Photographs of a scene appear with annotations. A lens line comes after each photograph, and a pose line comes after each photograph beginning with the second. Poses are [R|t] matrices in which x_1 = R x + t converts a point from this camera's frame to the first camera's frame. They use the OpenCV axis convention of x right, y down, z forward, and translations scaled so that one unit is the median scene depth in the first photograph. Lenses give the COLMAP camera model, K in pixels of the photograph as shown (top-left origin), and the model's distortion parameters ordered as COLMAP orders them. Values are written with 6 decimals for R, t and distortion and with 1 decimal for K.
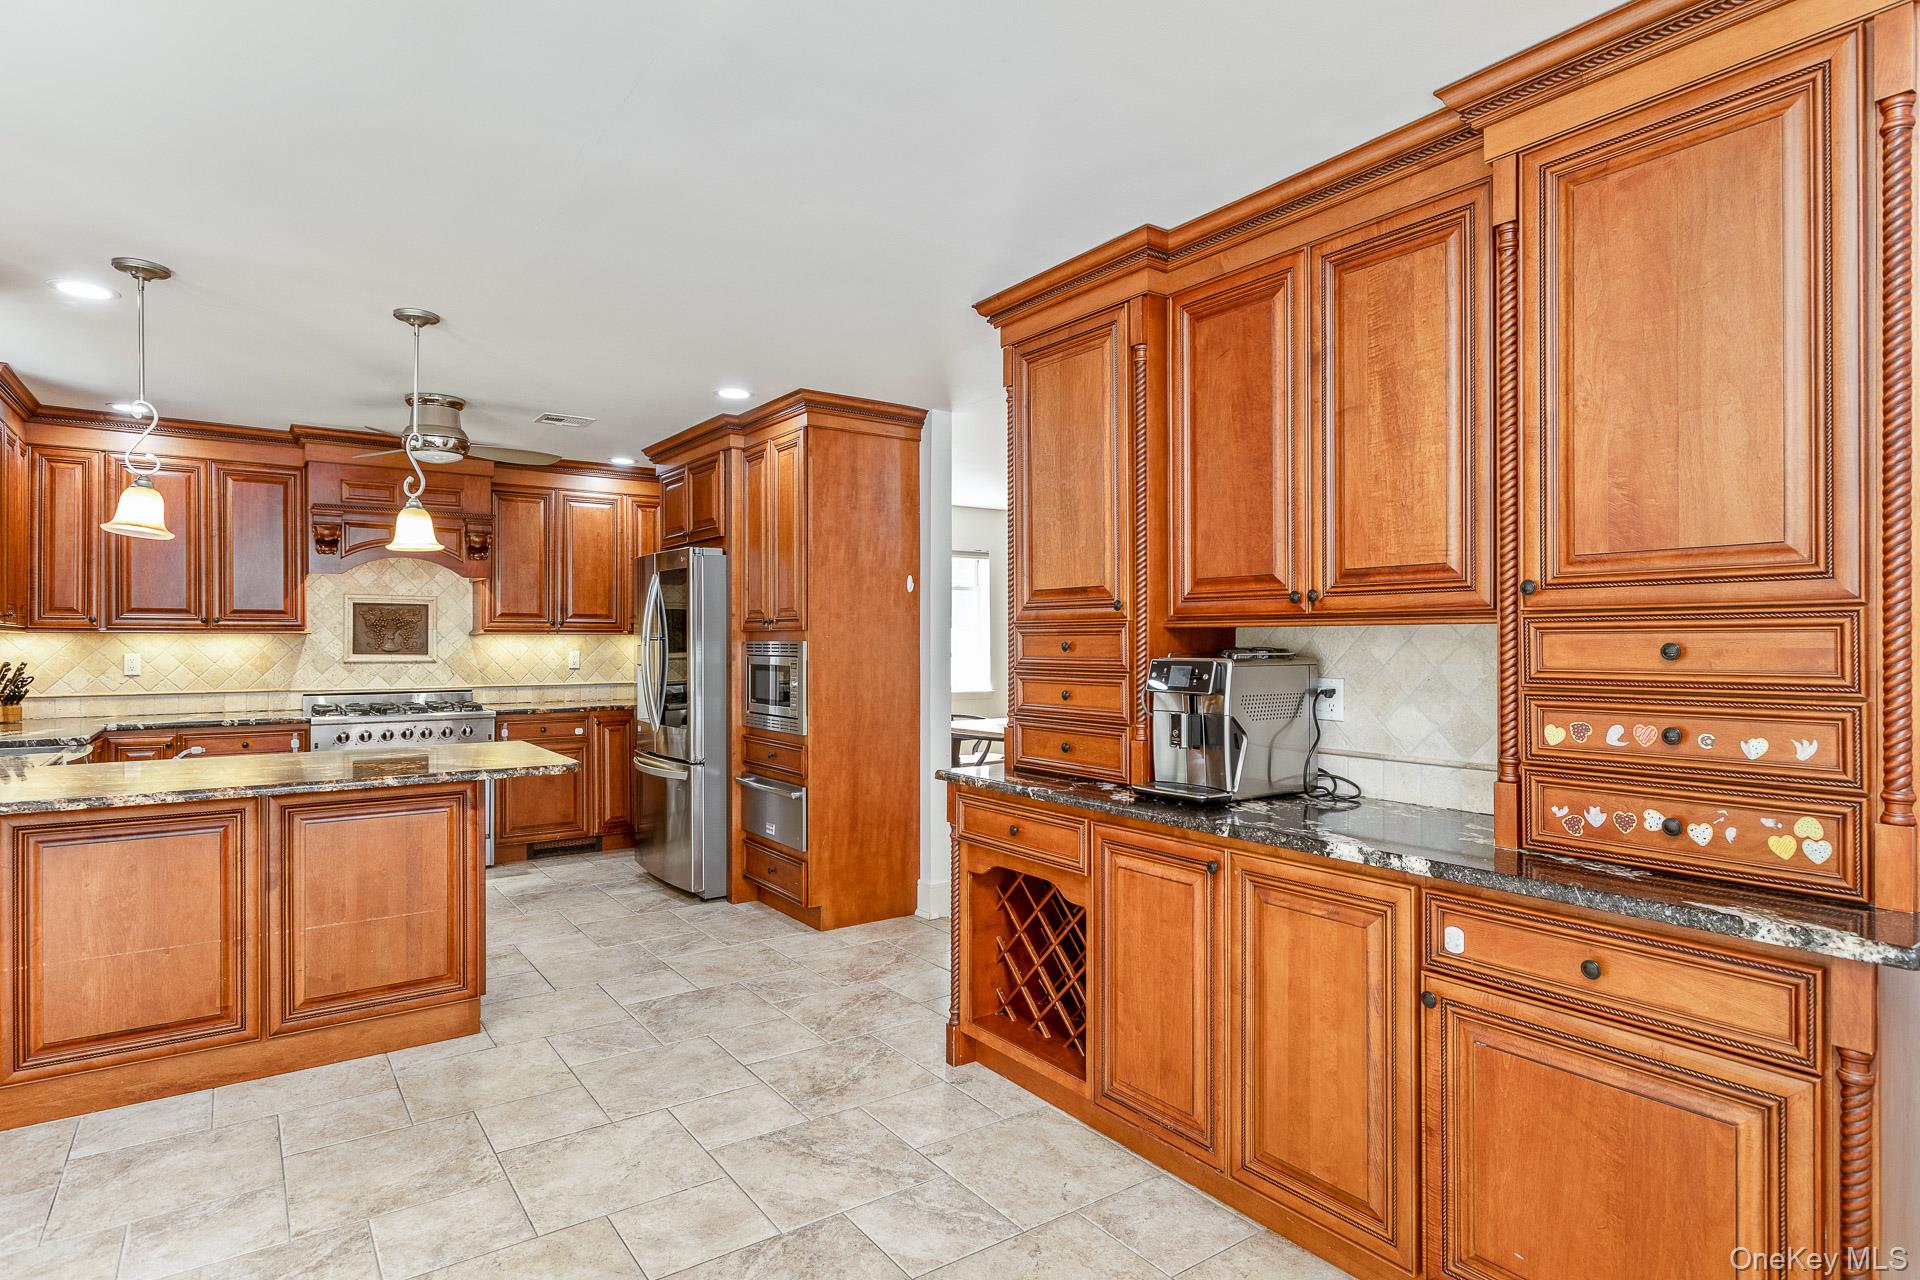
lens RADIAL K [[981.9, 0, 957.3], [0, 981.9, 639.2], [0, 0, 1]] dist [-0.000477, -0.000114]
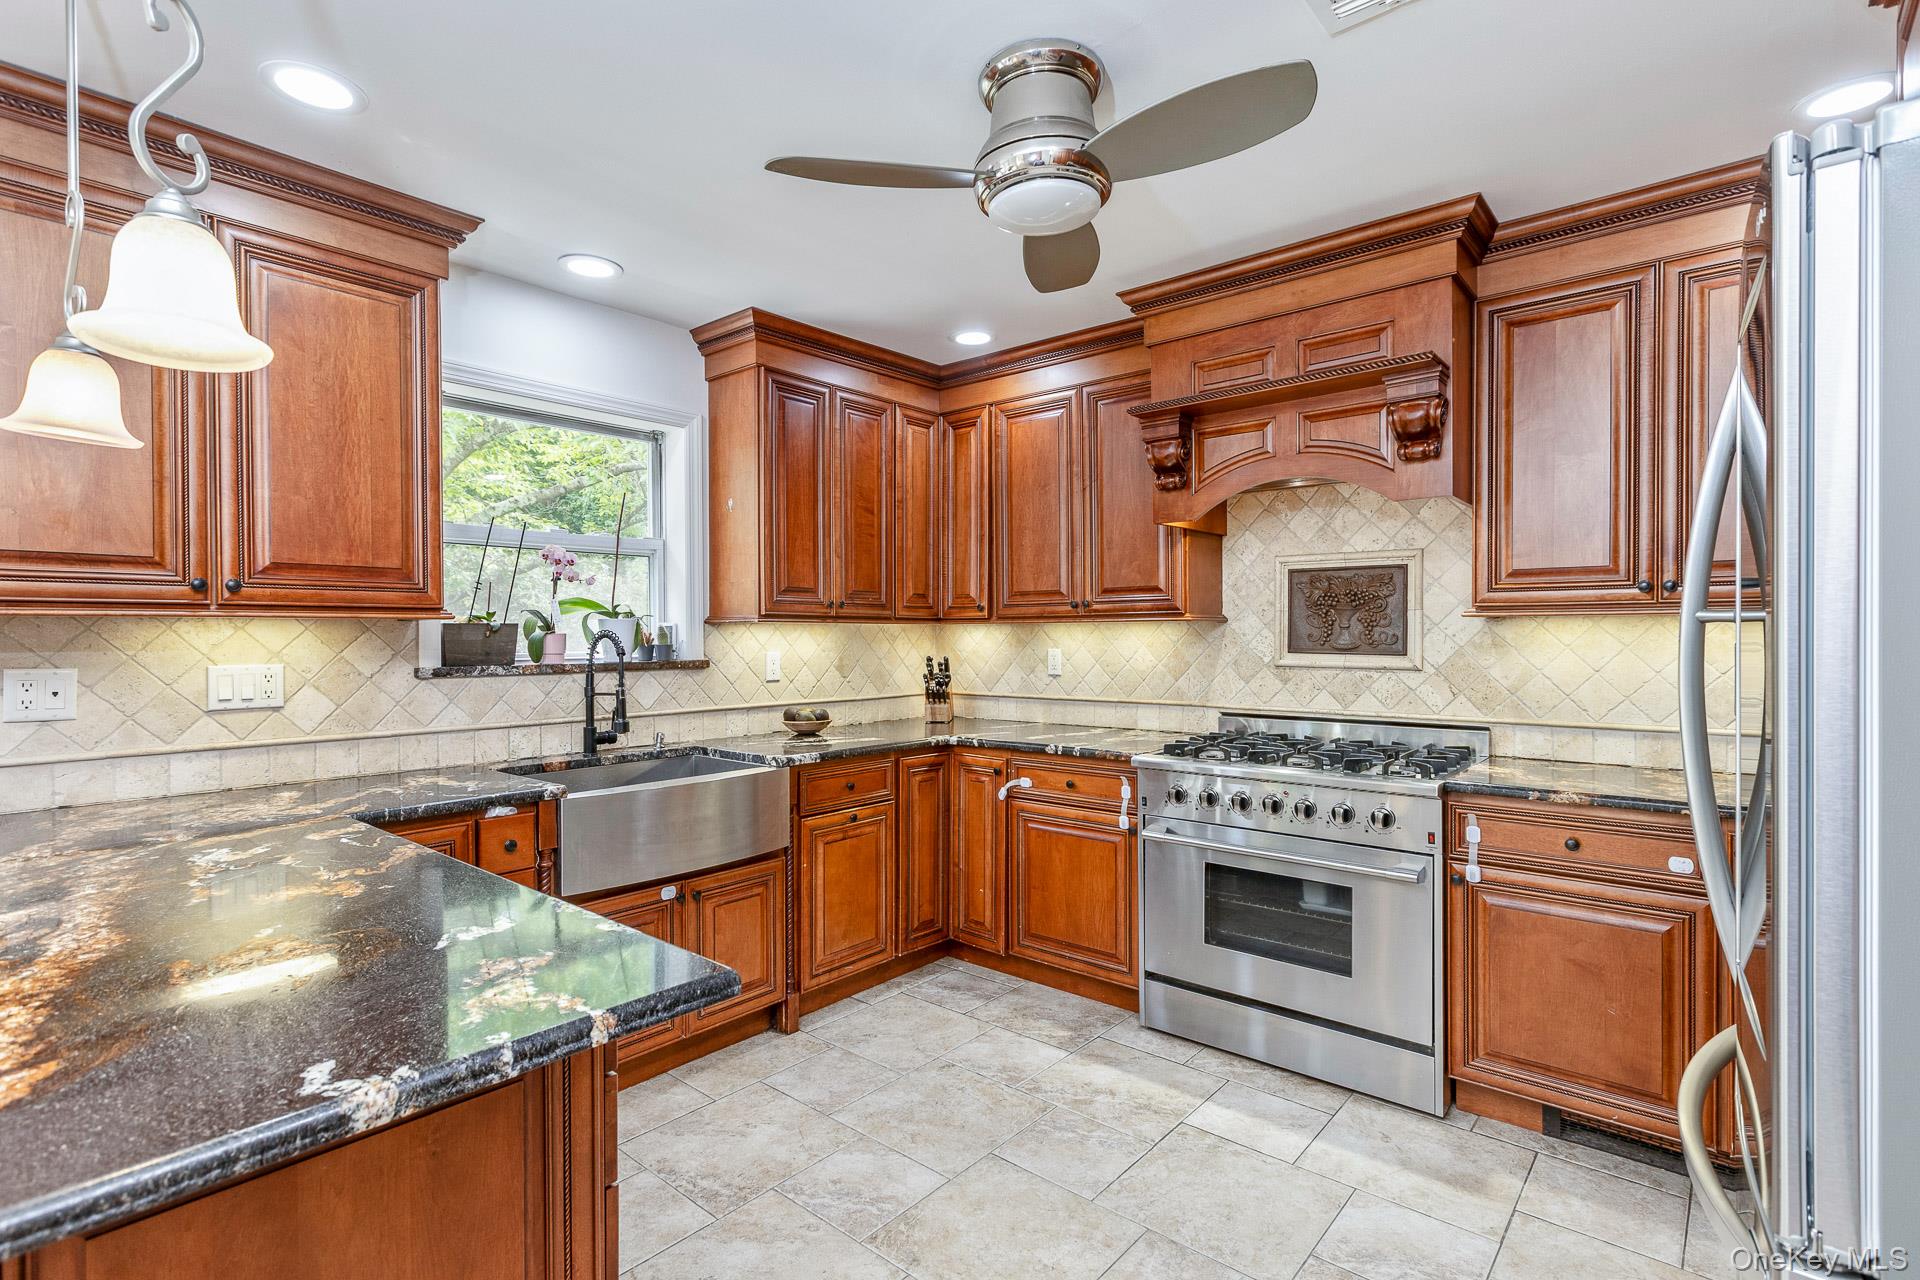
lens RADIAL K [[899.1, 0, 956.9], [0, 899.1, 636.3], [0, 0, 1]] dist [-0.003815, -0.000218]
pose [[0.235771, -0.002105, -0.971806, -0.117553], [0.003425, 0.999993, -0.001335, 0.004668], [0.971803, -0.003014, 0.235777, 0.670902]]
